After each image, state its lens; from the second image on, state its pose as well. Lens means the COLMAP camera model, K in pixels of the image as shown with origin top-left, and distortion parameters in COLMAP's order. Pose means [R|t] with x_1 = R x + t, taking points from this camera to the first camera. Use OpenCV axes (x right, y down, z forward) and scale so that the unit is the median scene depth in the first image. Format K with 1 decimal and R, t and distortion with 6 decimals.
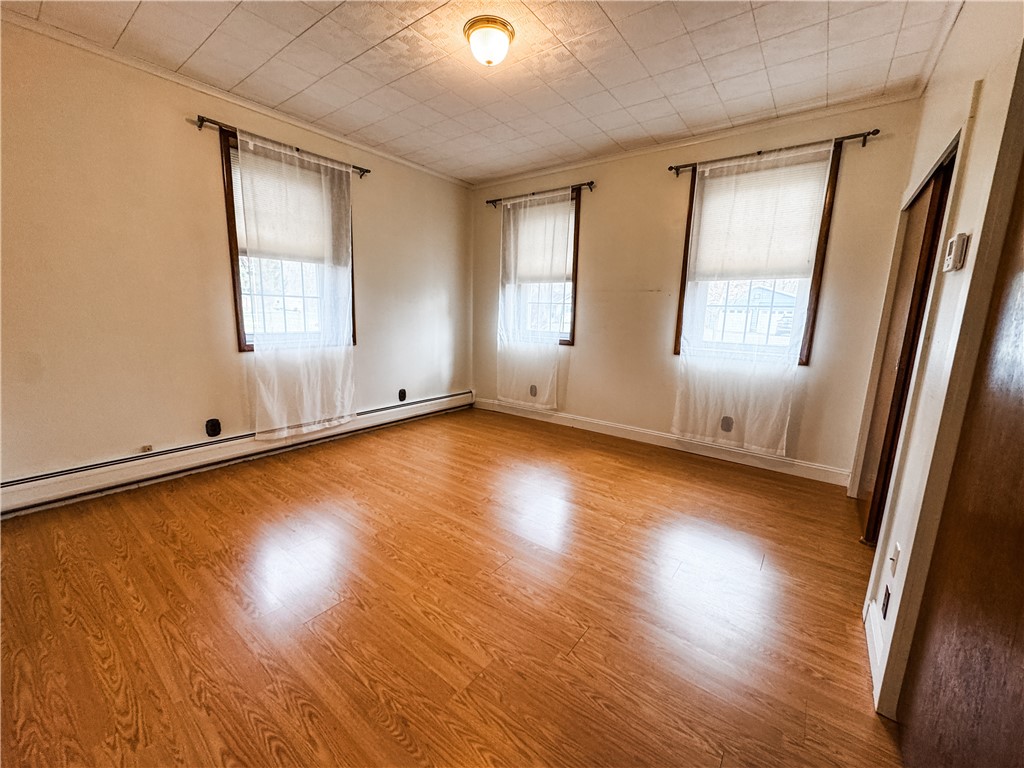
lens RADIAL K [[406.0, 0, 512.0], [0, 406.0, 384.0], [0, 0, 1]] dist [-0.003308, 0.000034]
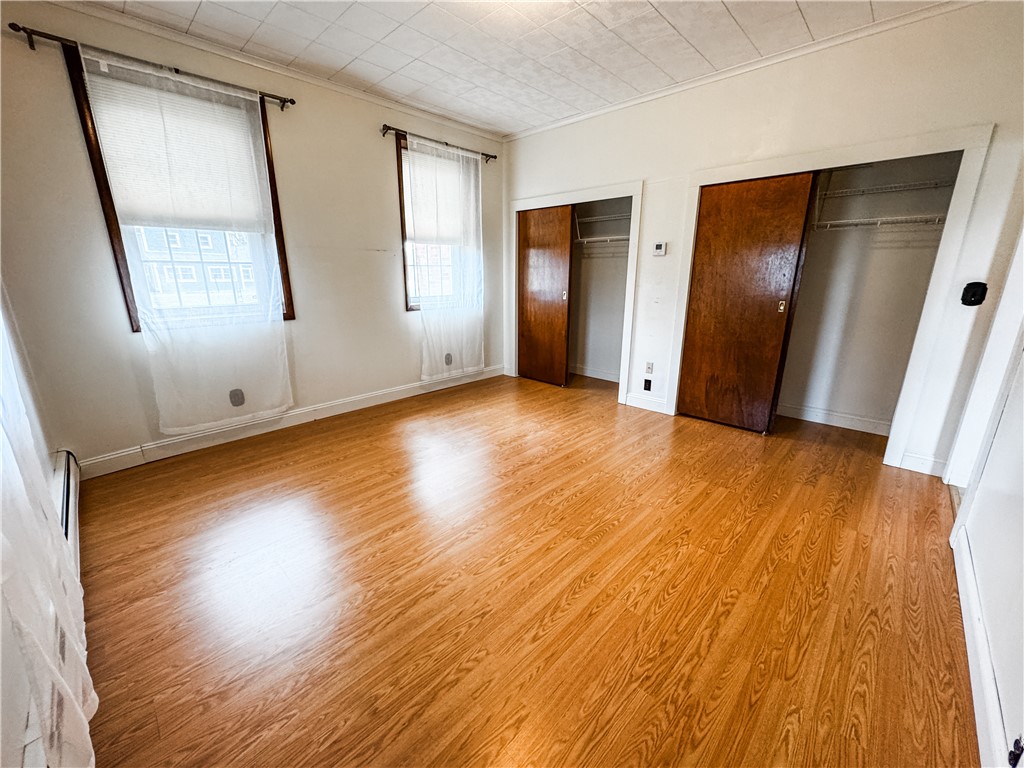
lens RADIAL K [[406.0, 0, 512.0], [0, 406.0, 384.0], [0, 0, 1]] dist [-0.003308, 0.000034]
pose [[0.116969, -0.288093, 0.950432, -0.781836], [0.180137, 0.947281, 0.264969, -0.149072], [-0.976662, 0.140215, 0.162699, 0.677537]]
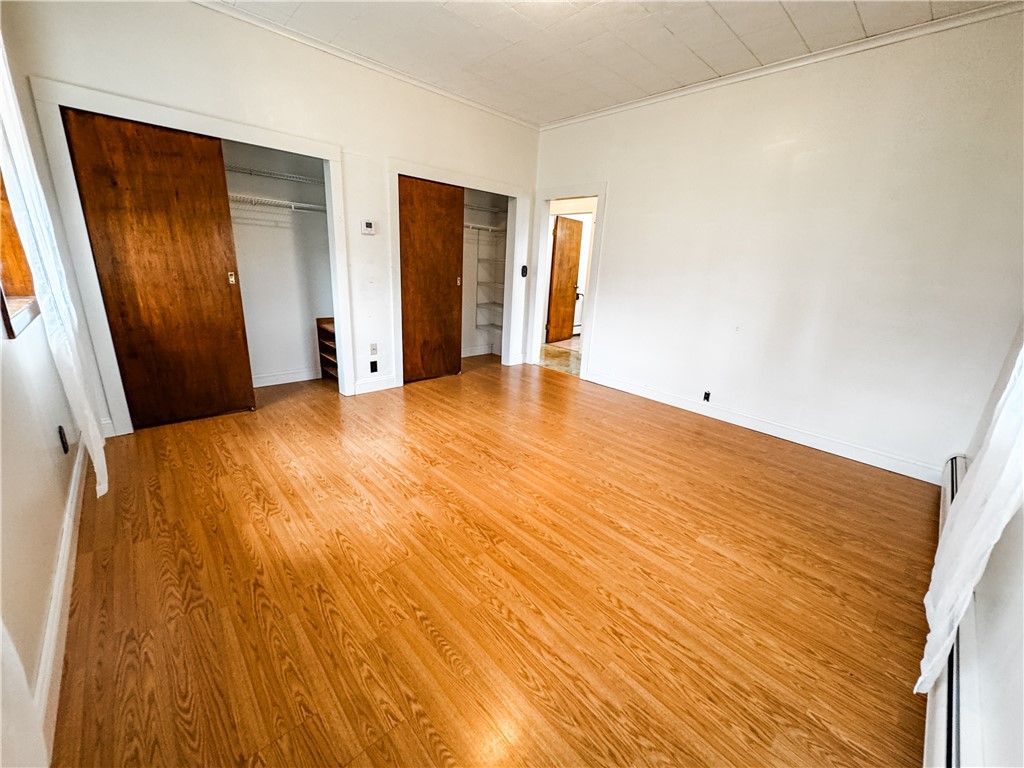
lens RADIAL K [[406.0, 0, 512.0], [0, 406.0, 384.0], [0, 0, 1]] dist [-0.003308, 0.000034]
pose [[-0.982426, -0.122962, 0.140422, -0.145972], [-0.046471, 0.889777, 0.454023, -0.272423], [-0.180772, 0.439519, -0.879855, 1.499625]]
